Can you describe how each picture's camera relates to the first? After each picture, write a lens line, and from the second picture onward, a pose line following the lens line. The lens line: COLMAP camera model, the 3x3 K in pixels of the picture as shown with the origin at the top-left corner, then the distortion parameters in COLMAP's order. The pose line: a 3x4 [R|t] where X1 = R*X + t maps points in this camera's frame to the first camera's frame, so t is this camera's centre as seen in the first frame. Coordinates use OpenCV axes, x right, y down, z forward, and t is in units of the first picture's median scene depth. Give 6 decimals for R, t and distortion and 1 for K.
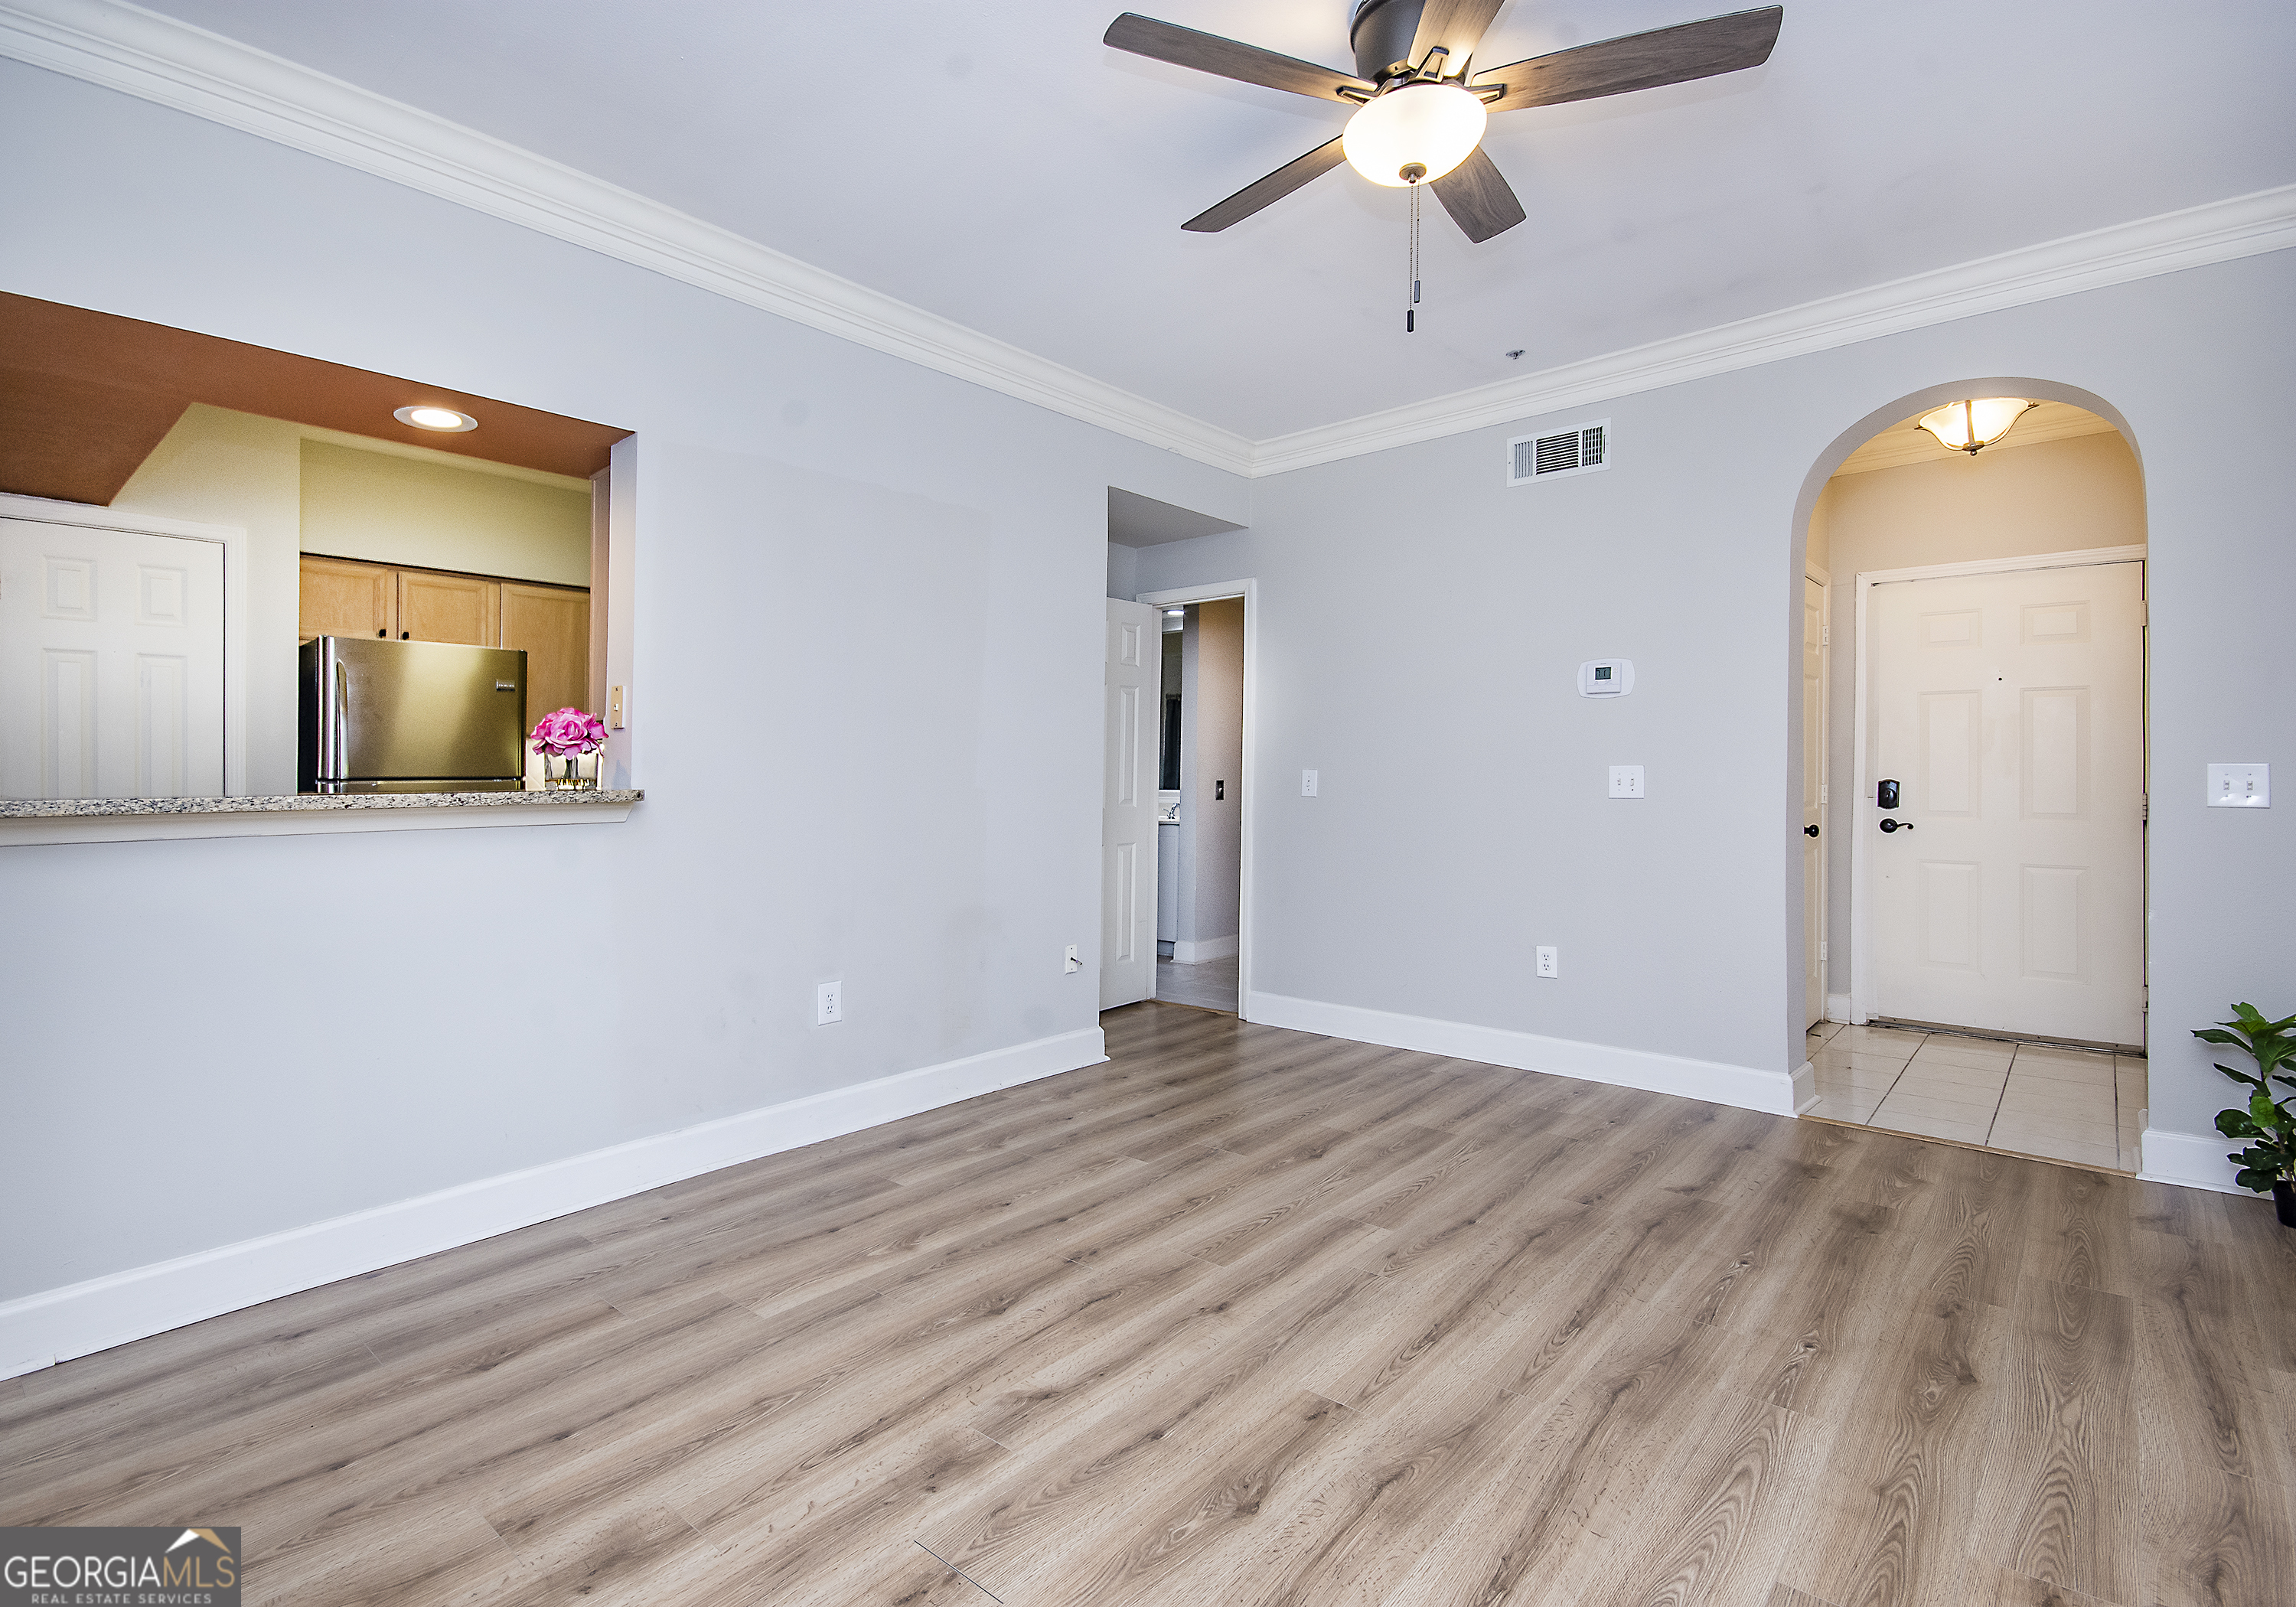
lens RADIAL K [[1117.7, 0, 1153.2], [0, 1117.7, 814.1], [0, 0, 1]] dist [-0.009816, -0.006053]
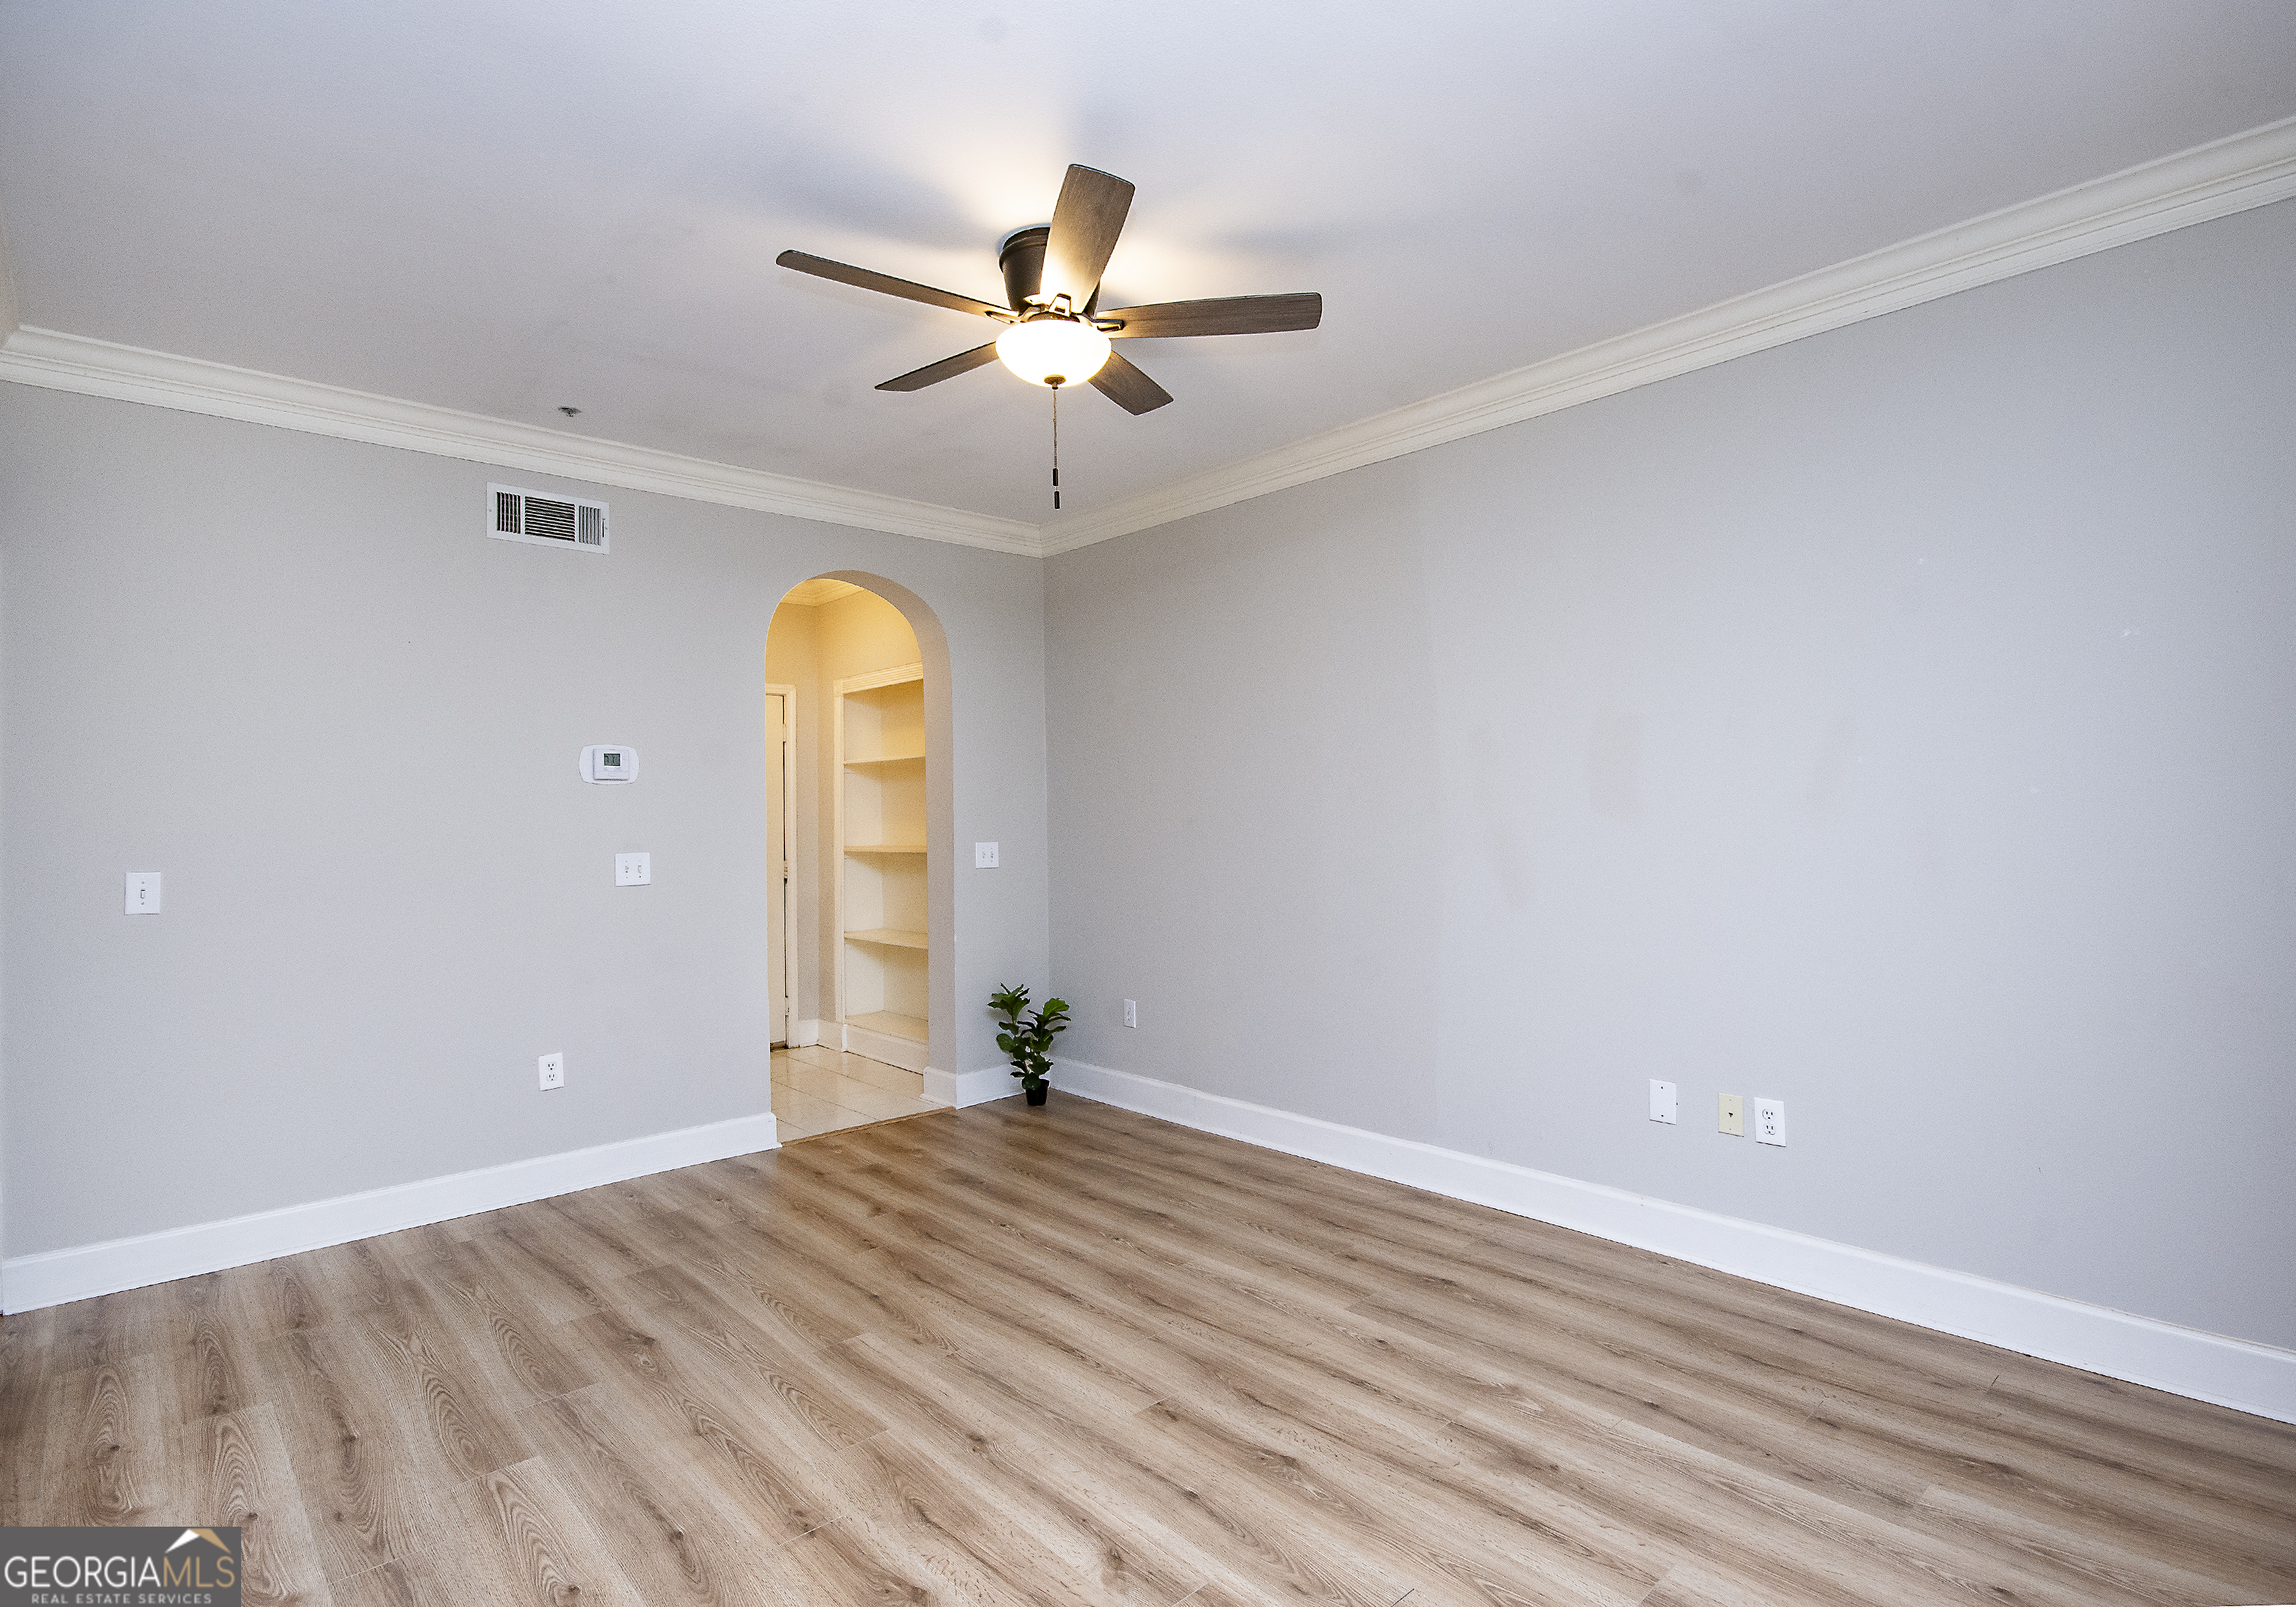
lens RADIAL K [[1117.7, 0, 1167.4], [0, 1117.7, 805.1], [0, 0, 1]] dist [-0.009816, -0.006053]
pose [[0.116698, 0.006852, 0.993144, -0.630767], [0.053271, 0.998494, -0.013149, -0.058793], [-0.991738, 0.054440, 0.116157, 0.502275]]
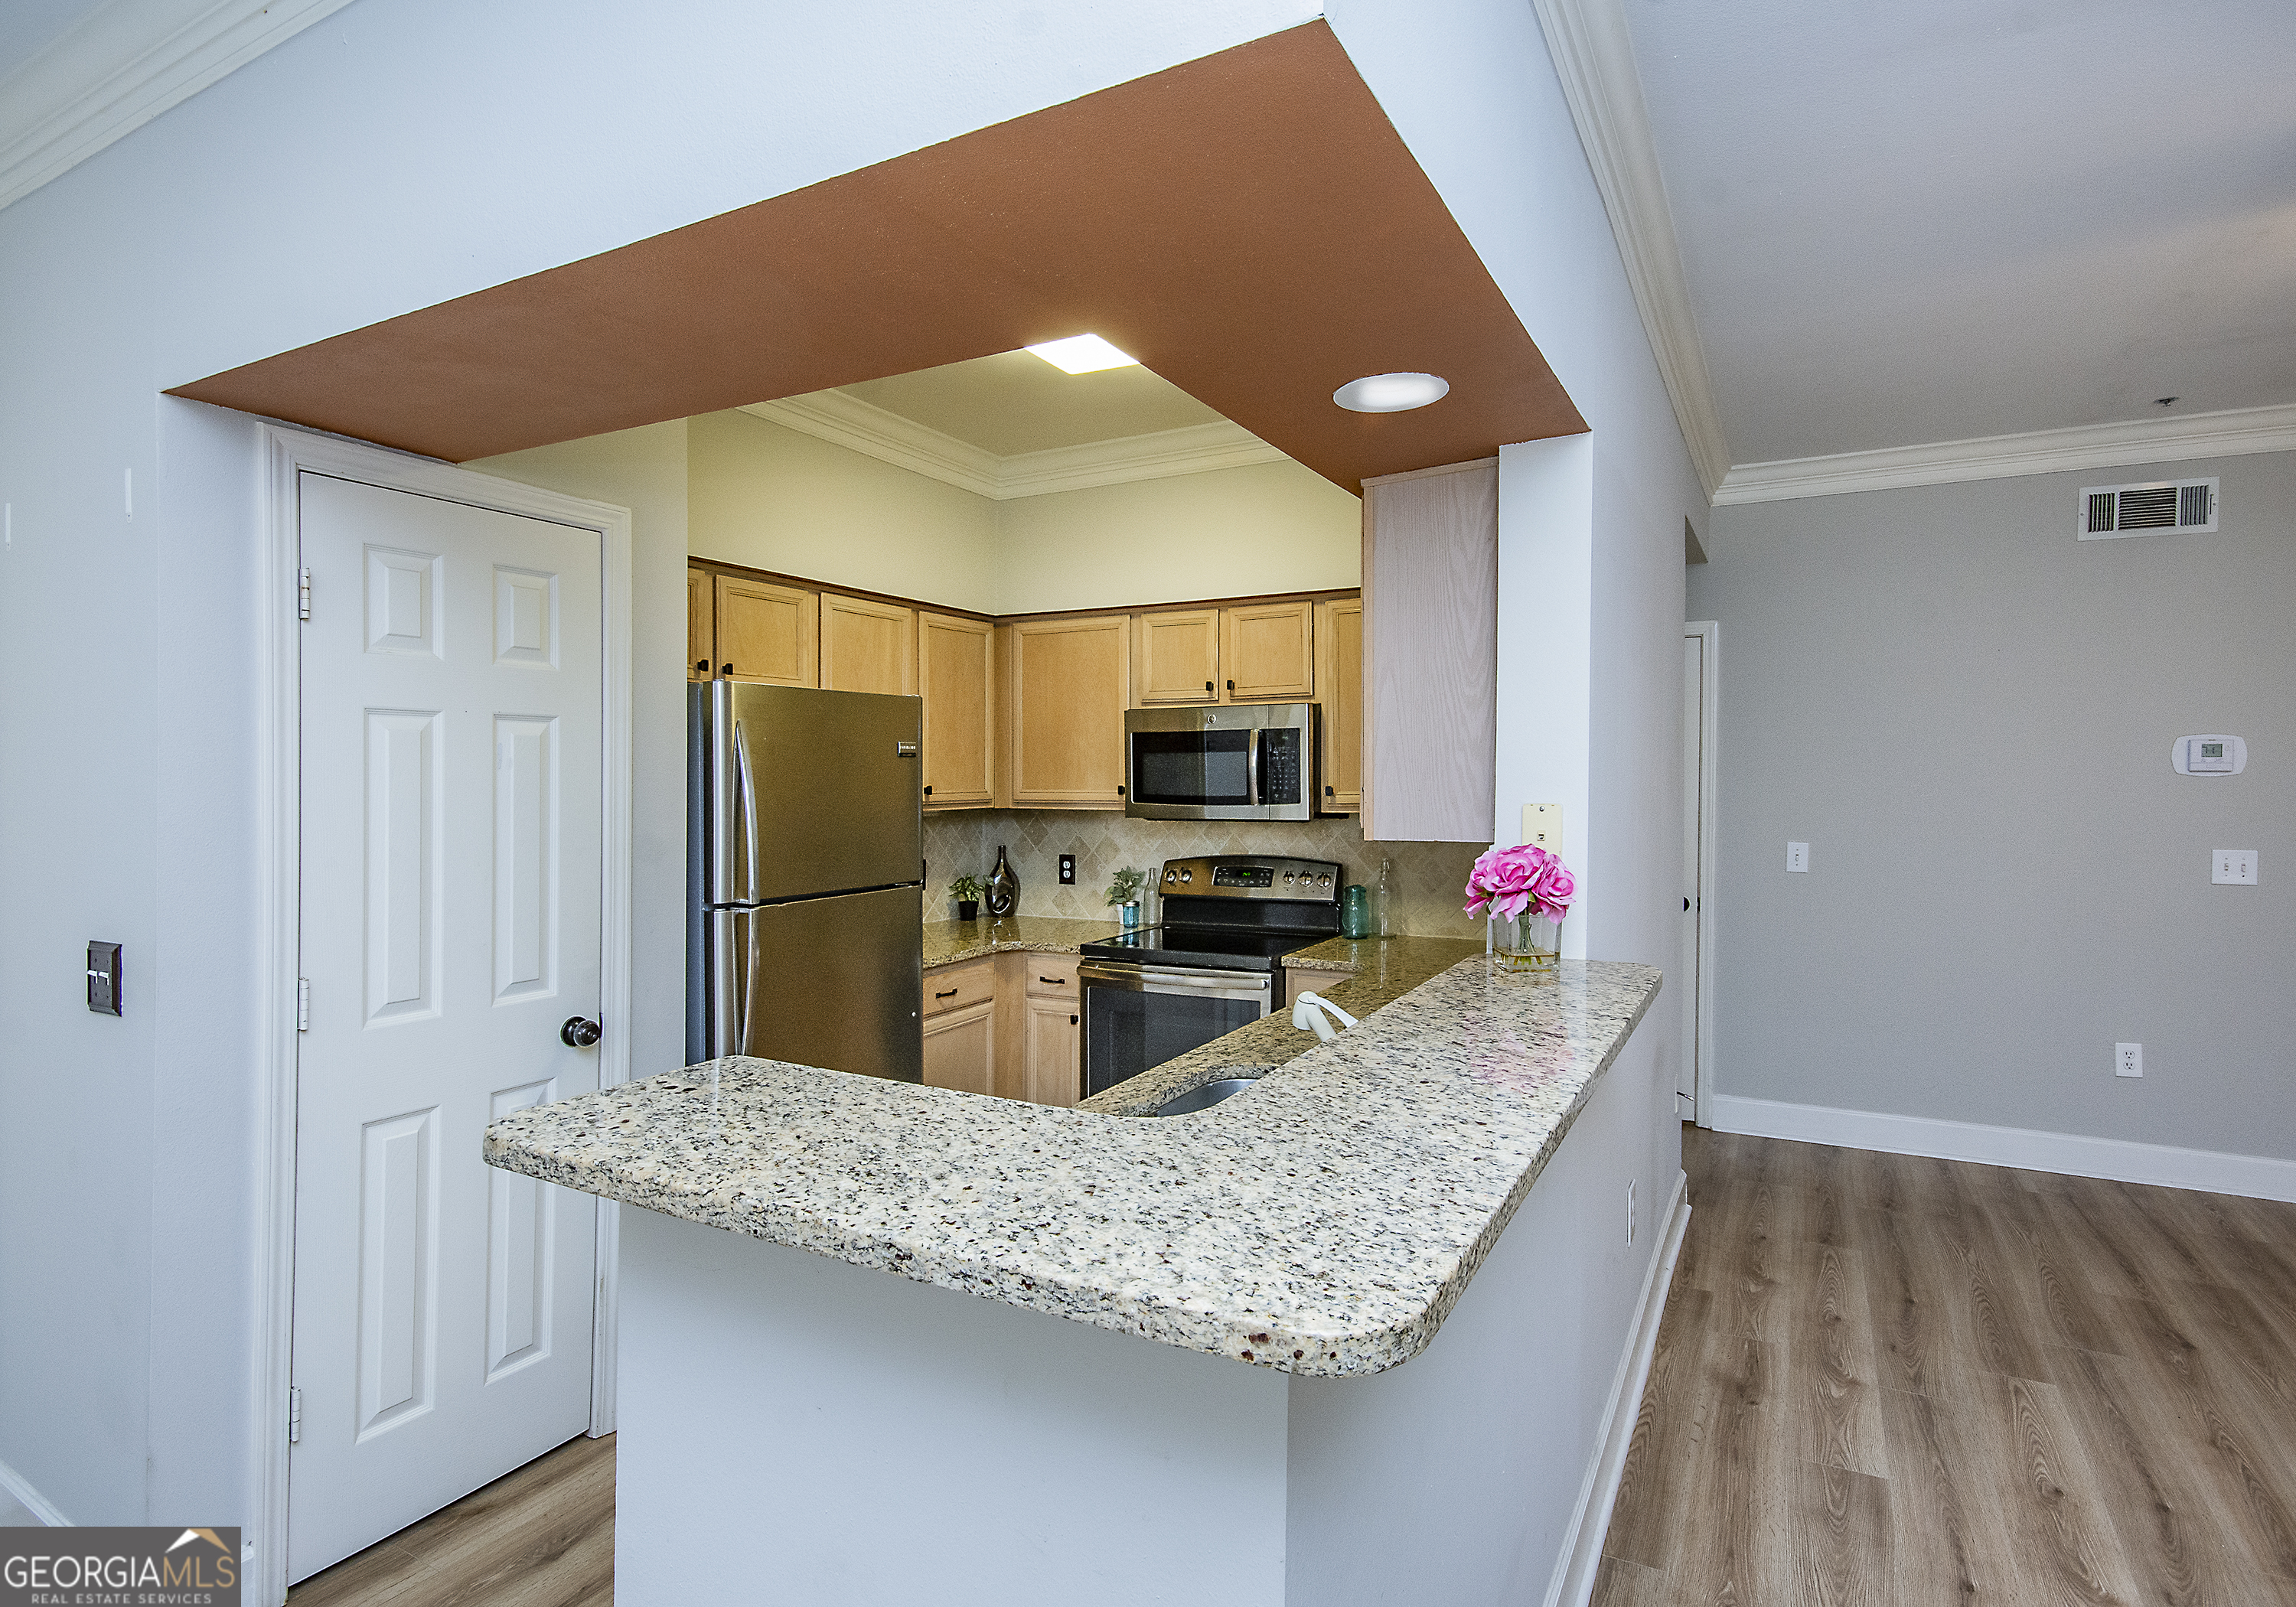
lens RADIAL K [[1139.8, 0, 1230.7], [0, 1139.8, 797.3], [0, 0, 1]] dist [-0.008002, -0.002386]
pose [[0.973951, -0.003559, 0.226730, -0.747302], [0.006017, 0.999930, -0.010151, -0.102050], [-0.226679, 0.011251, 0.973905, 0.334025]]
